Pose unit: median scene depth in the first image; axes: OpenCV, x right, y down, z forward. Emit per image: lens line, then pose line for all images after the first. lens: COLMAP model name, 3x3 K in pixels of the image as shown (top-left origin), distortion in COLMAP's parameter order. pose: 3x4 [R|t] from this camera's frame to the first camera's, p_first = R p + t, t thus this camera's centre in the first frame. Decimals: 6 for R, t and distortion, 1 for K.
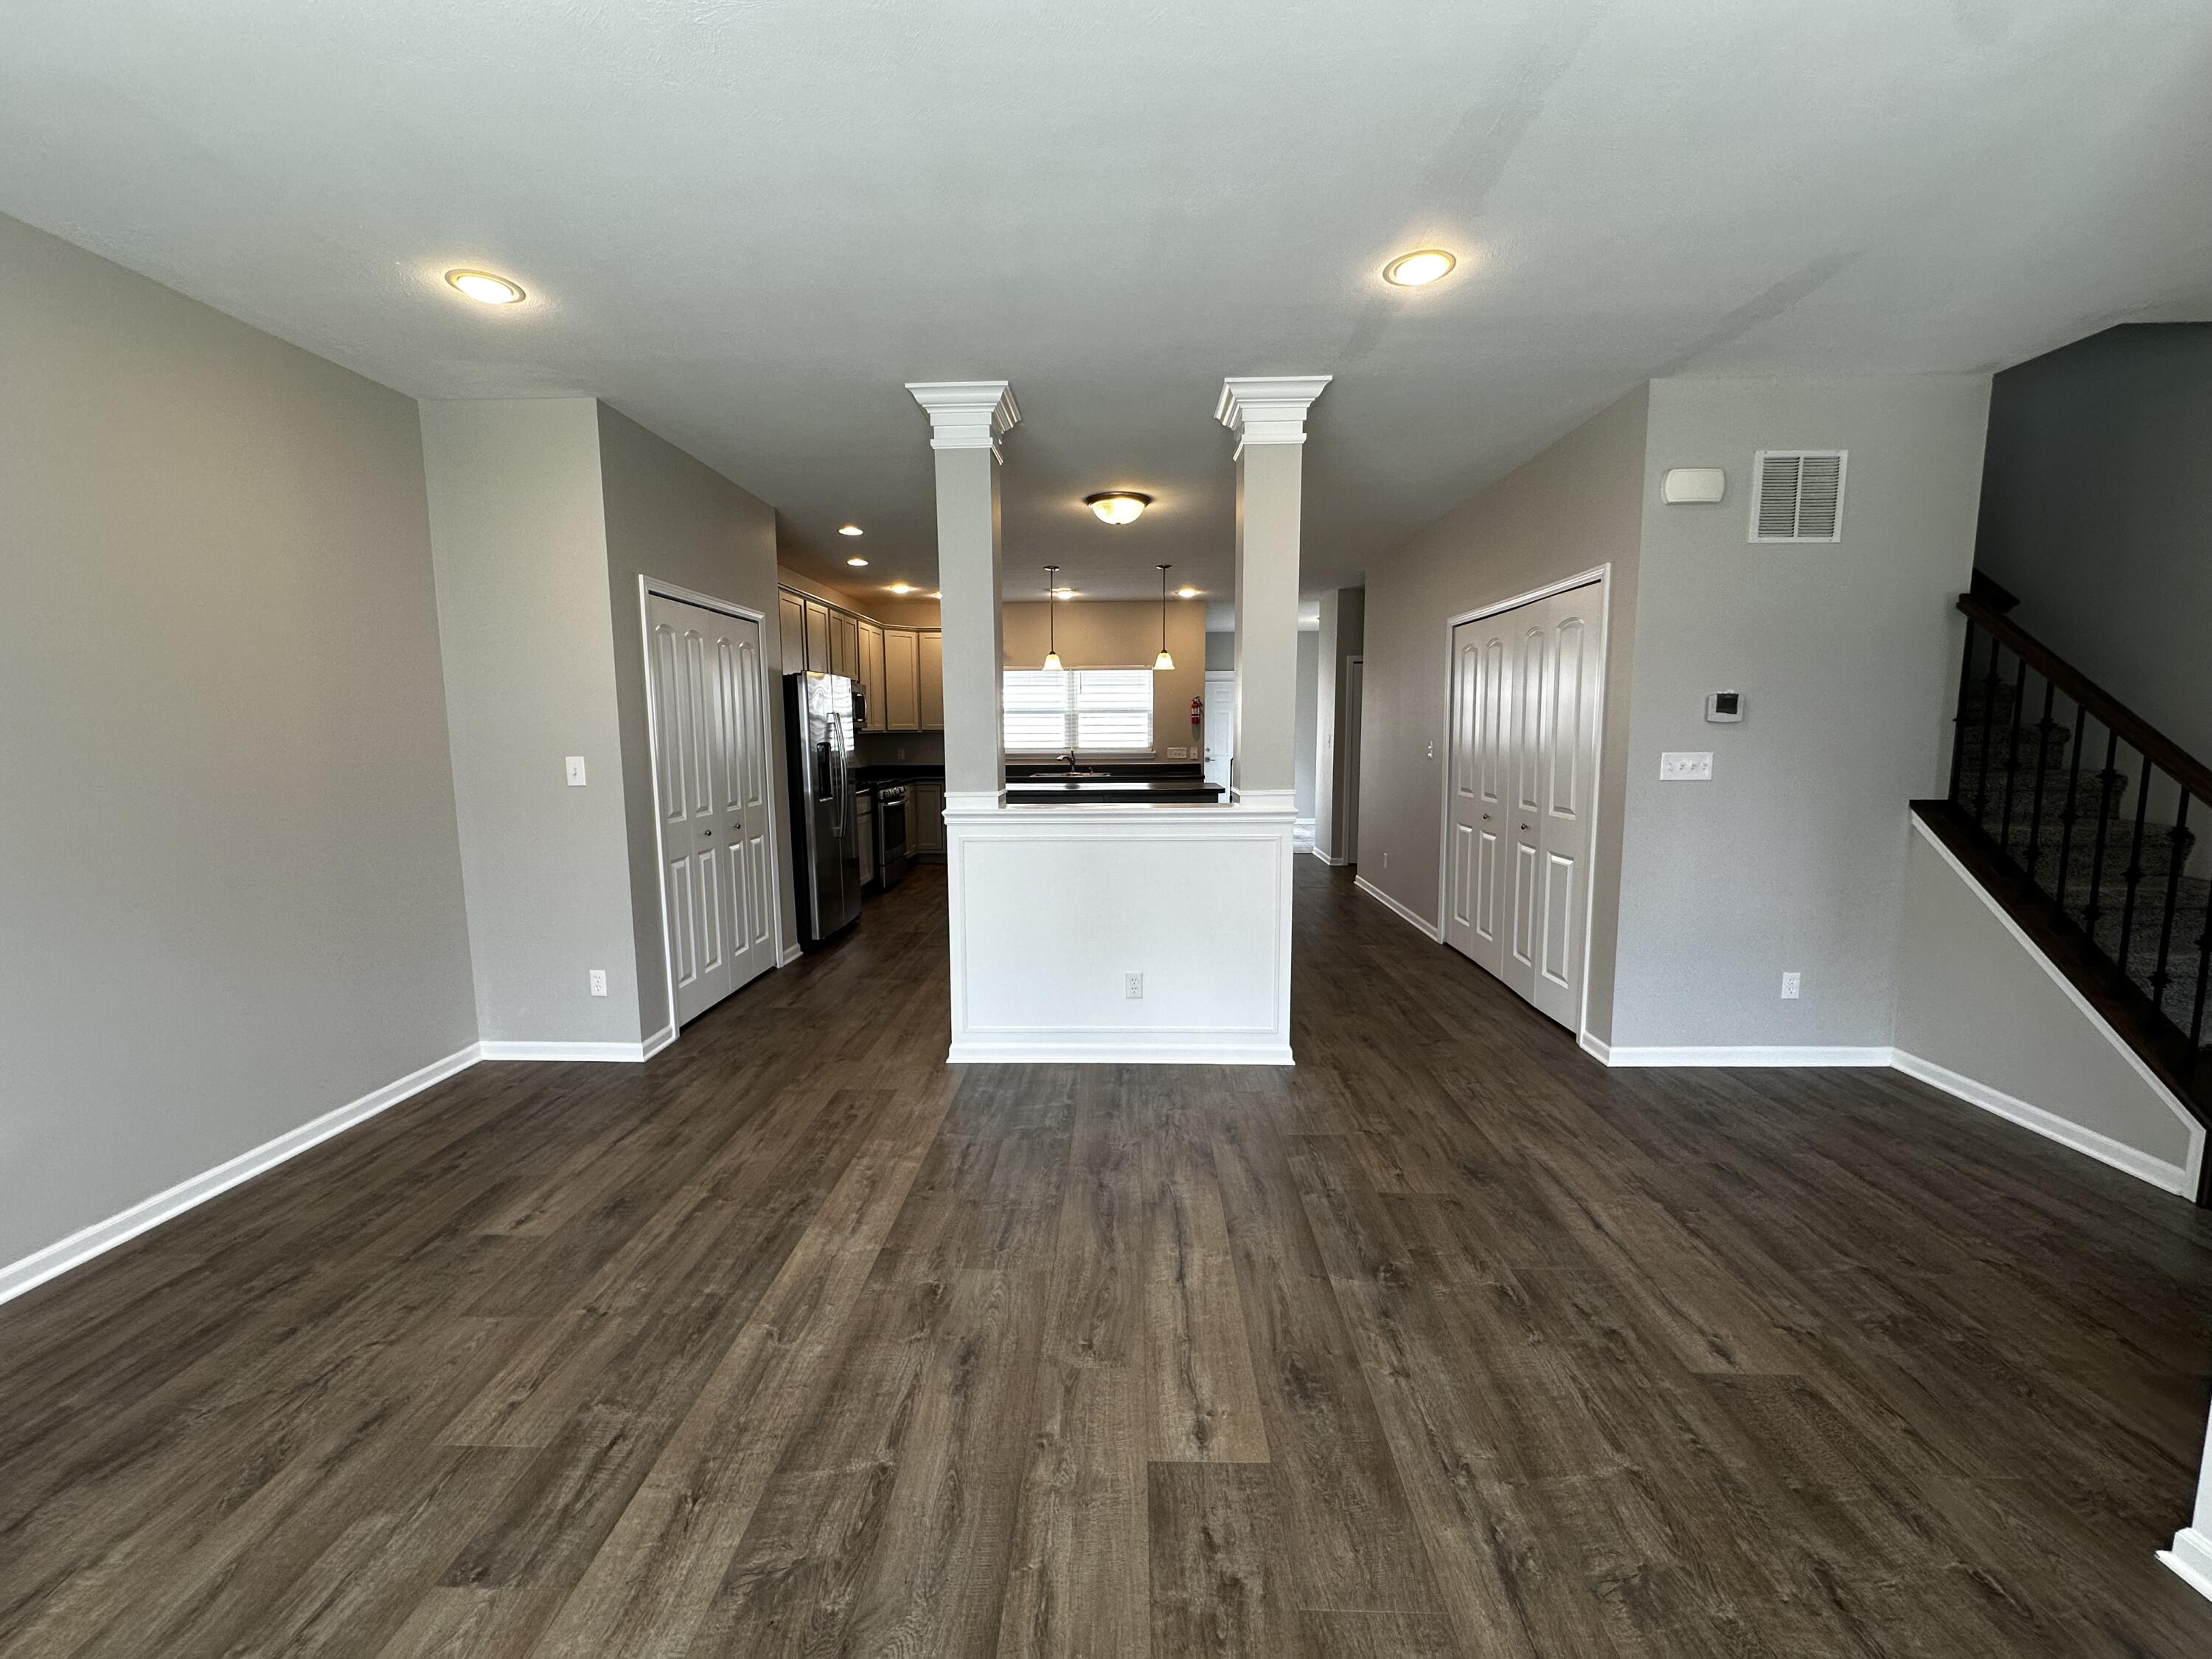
lens RADIAL K [[889.6, 0, 1108.2], [0, 889.6, 823.9], [0, 0, 1]] dist [-0.001484, 0.000664]
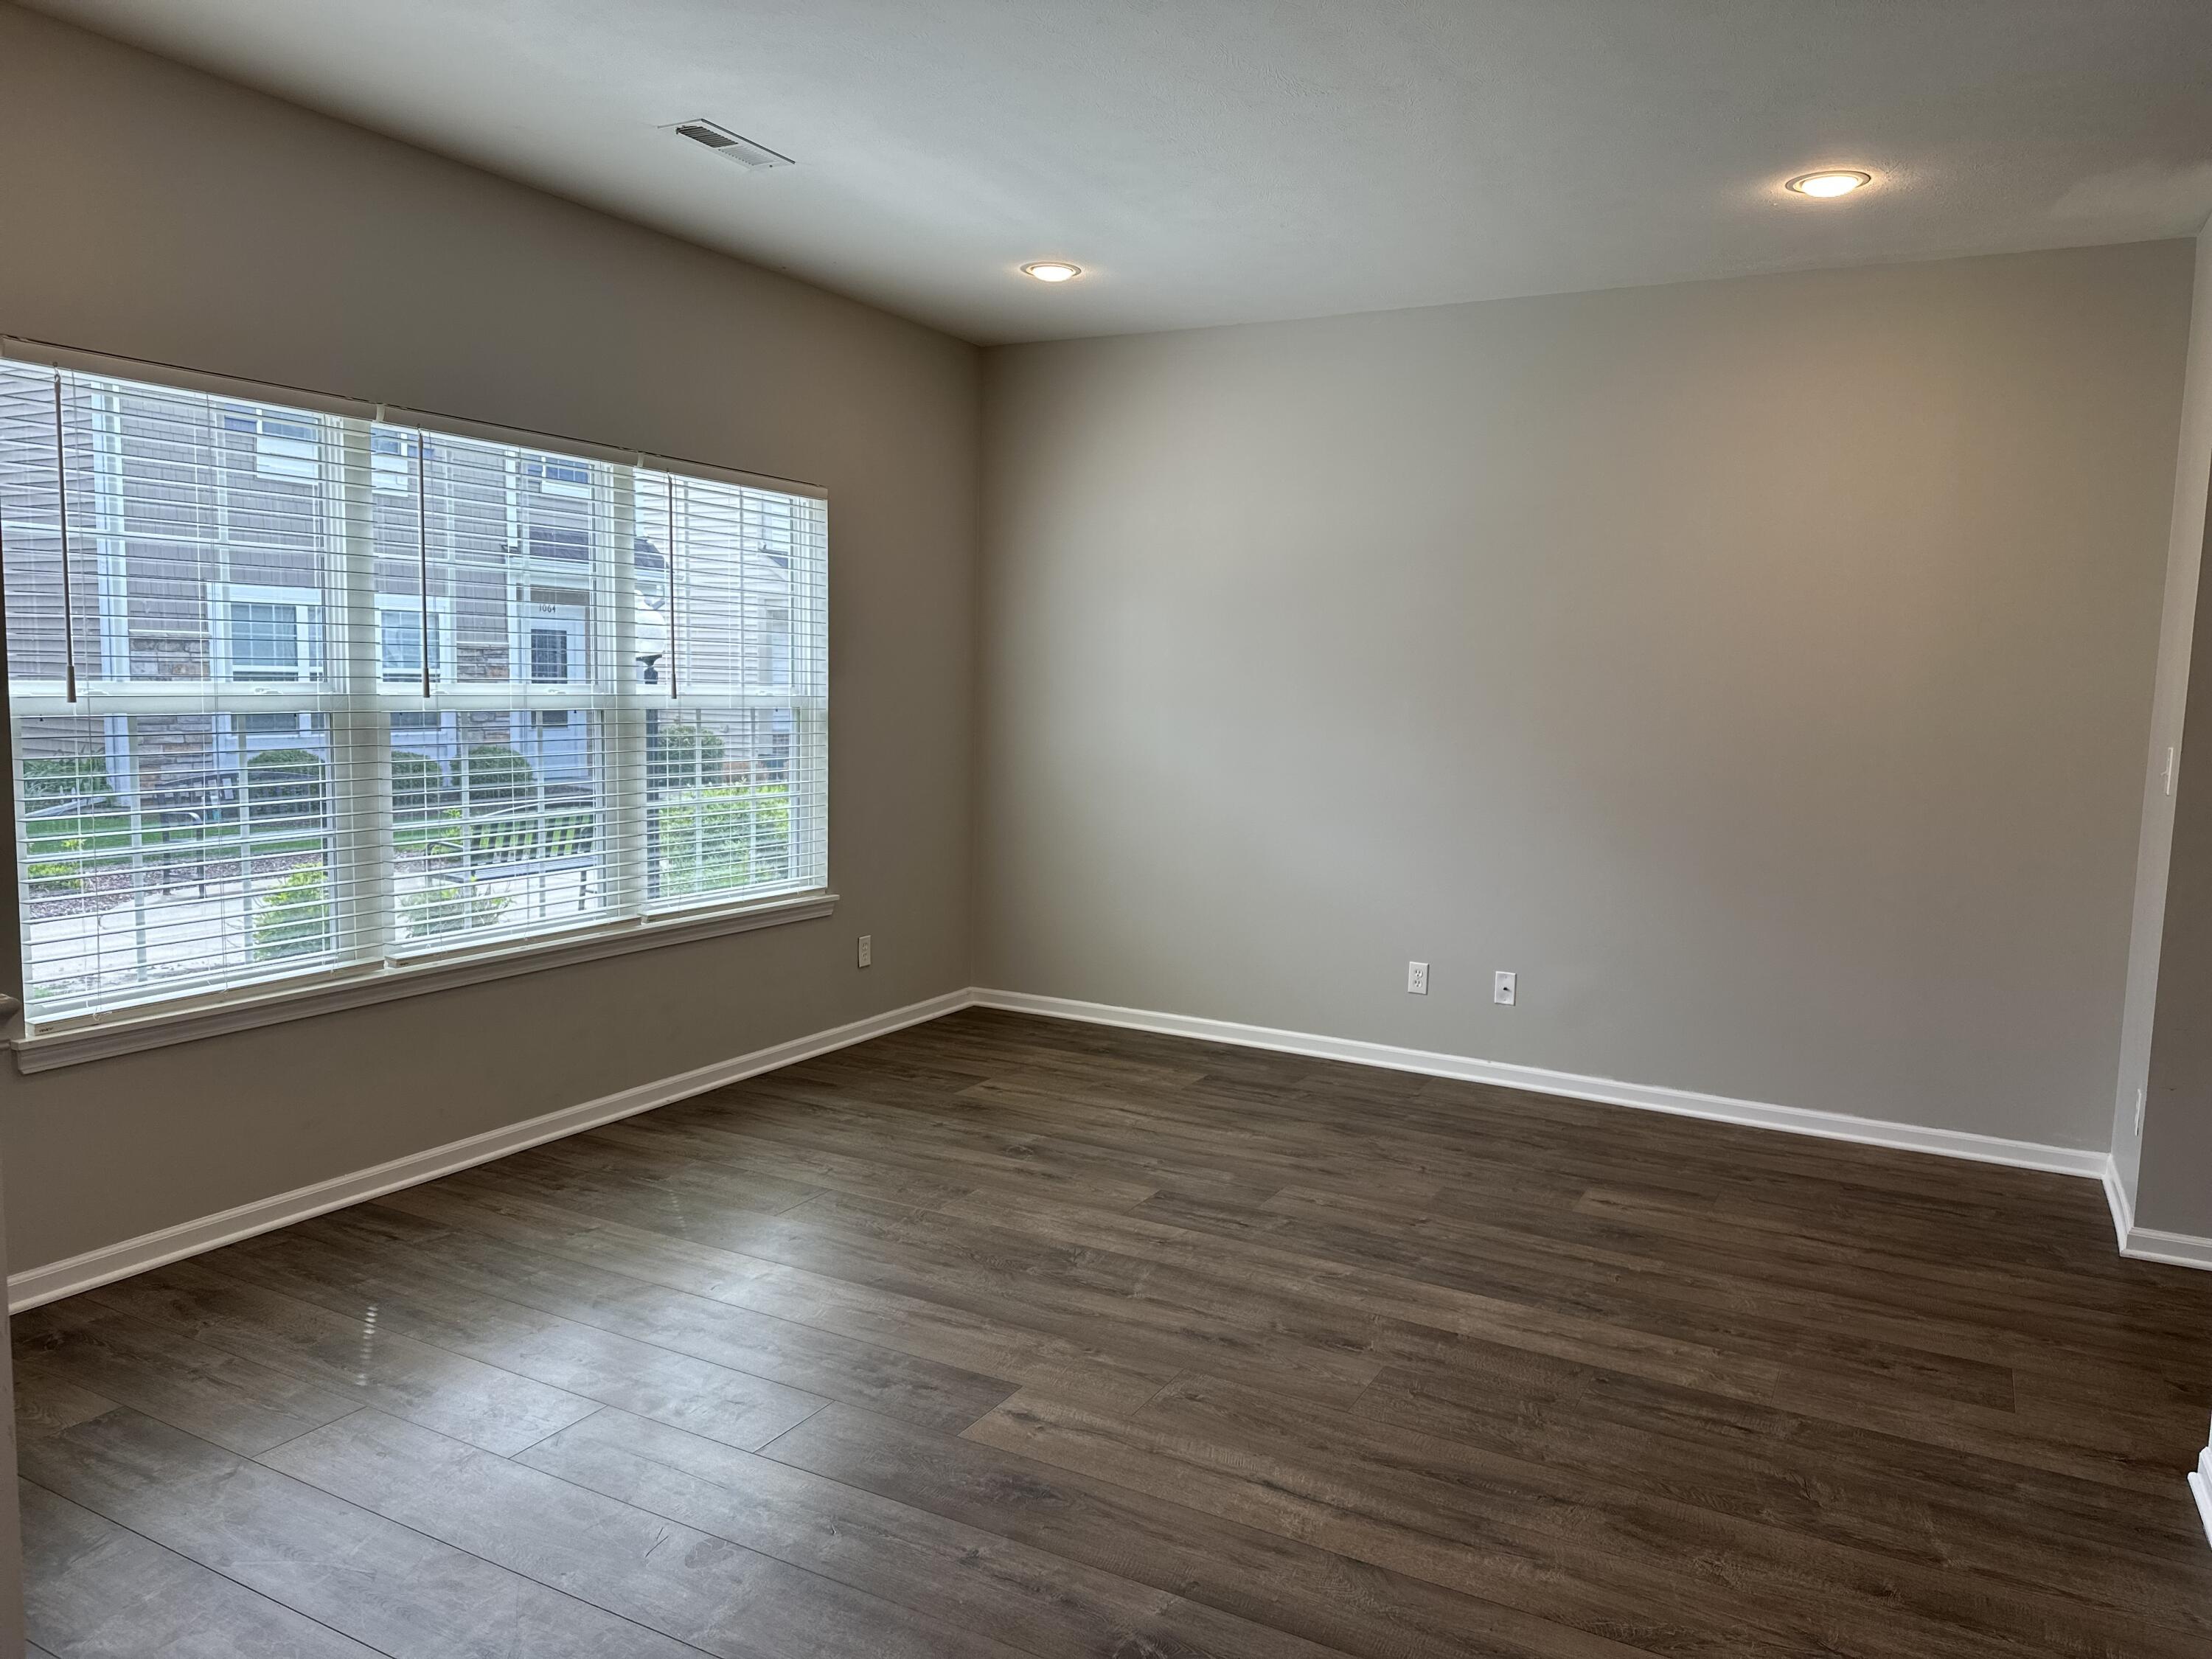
lens RADIAL K [[1542.0, 0, 1112.0], [0, 1542.0, 835.9], [0, 0, 1]] dist [-0.010329, -0.012239]
pose [[-0.461182, 0.086005, -0.883128, 1.212027], [-0.120361, 0.980028, 0.158296, -0.169155], [0.879104, 0.179298, -0.441620, 1.398171]]
